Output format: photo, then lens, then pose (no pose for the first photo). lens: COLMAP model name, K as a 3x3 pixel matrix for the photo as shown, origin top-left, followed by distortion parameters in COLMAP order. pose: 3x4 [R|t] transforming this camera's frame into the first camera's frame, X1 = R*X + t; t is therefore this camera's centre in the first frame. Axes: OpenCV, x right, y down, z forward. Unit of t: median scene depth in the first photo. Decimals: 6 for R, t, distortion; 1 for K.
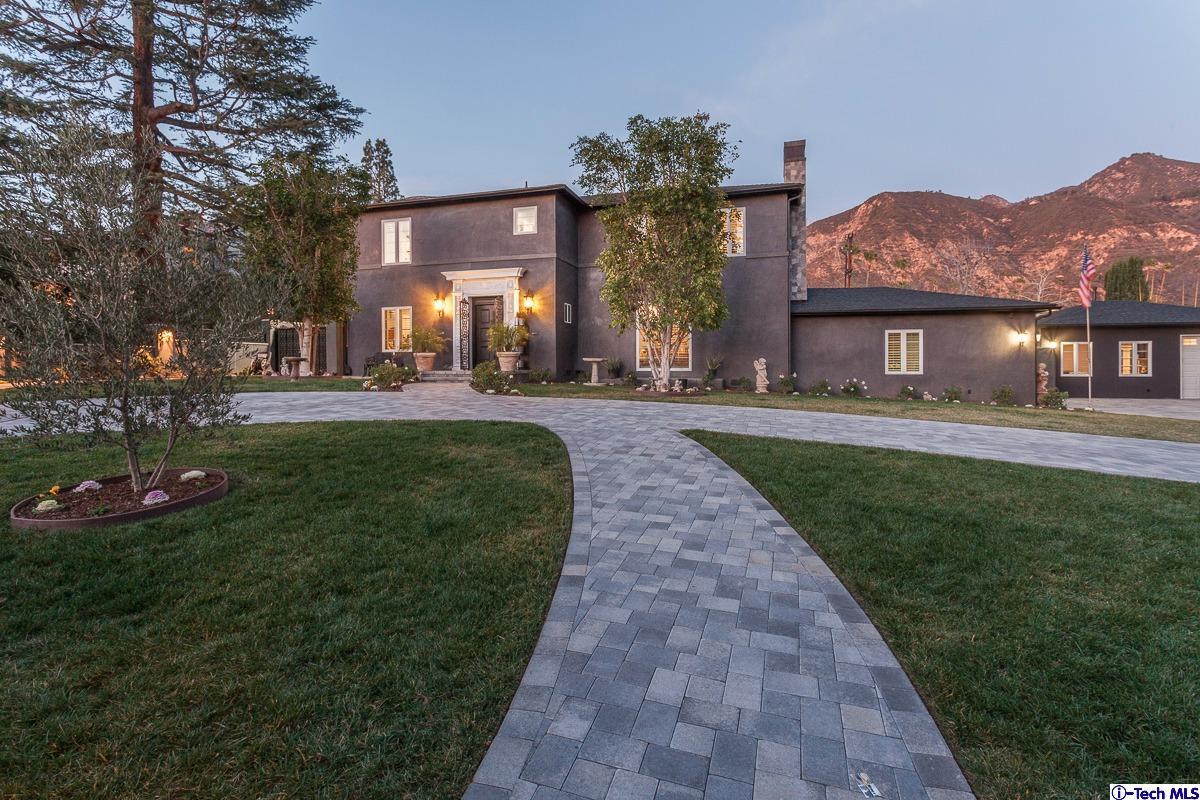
lens RADIAL K [[579.5, 0, 614.1], [0, 579.5, 359.4], [0, 0, 1]] dist [-0.009637, 0.002457]
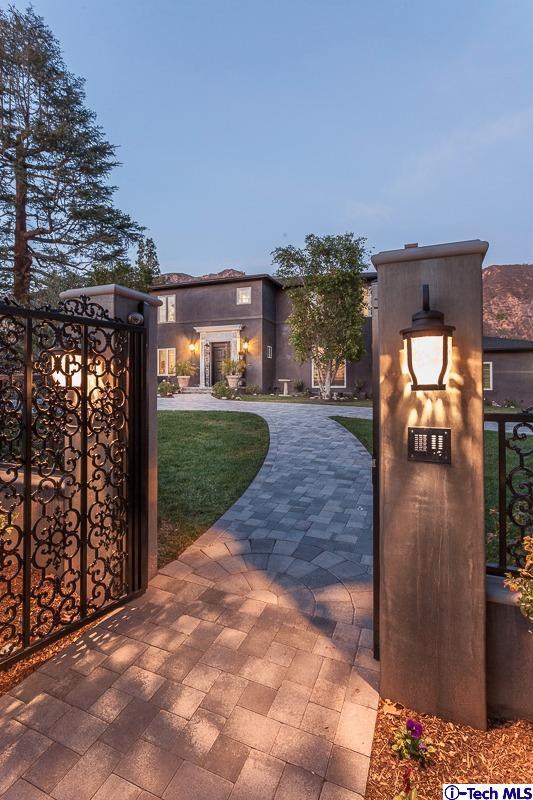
lens RADIAL K [[394.7, 0, 267.7], [0, 394.7, 380.6], [0, 0, 1]] dist [-0.007843, 0.000482]
pose [[0.996221, 0.002841, -0.086810, 0.012731], [-0.003278, 0.999983, -0.004888, 0.006535], [0.086795, 0.005154, 0.996213, -0.115640]]
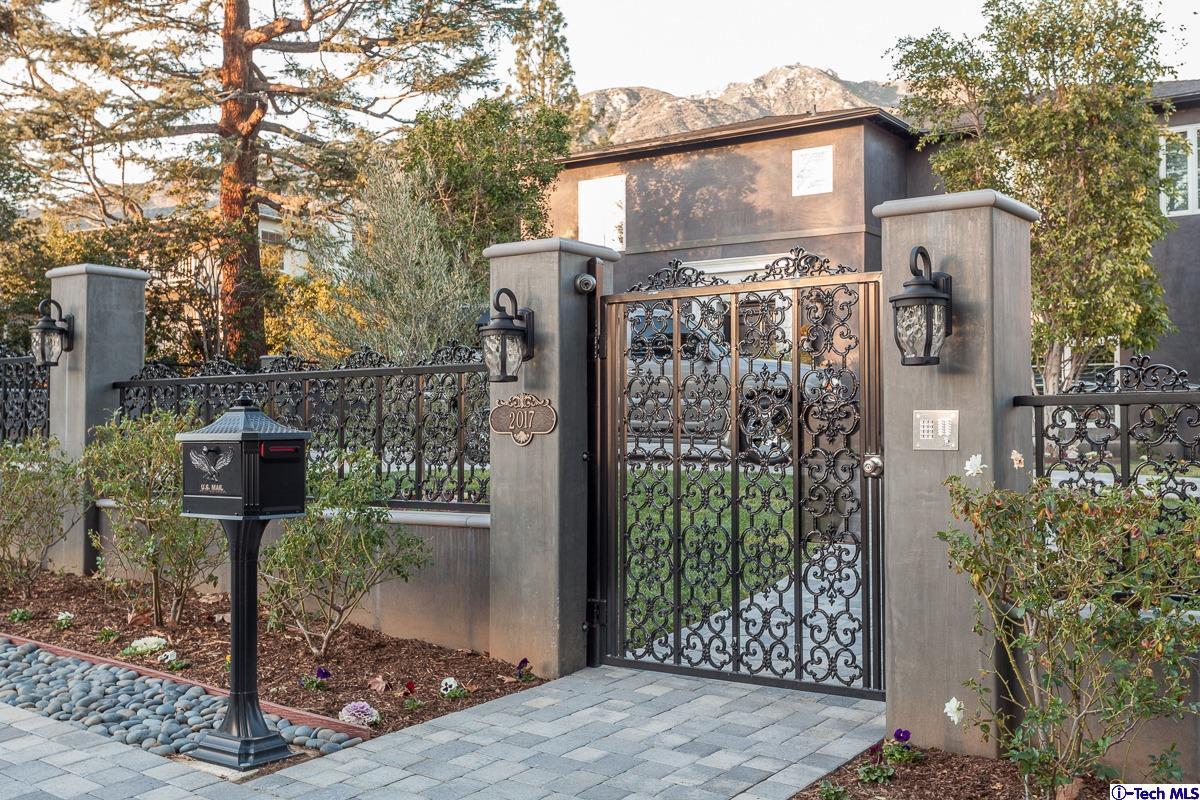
lens RADIAL K [[1240.4, 0, 602.2], [0, 1240.4, 408.2], [0, 0, 1]] dist [0.017813, 0.000000]
pose [[0.945006, -0.001864, -0.327047, 0.058527], [-0.002688, 0.999906, -0.013466, 0.019428], [0.327041, 0.013604, 0.944912, -0.268694]]
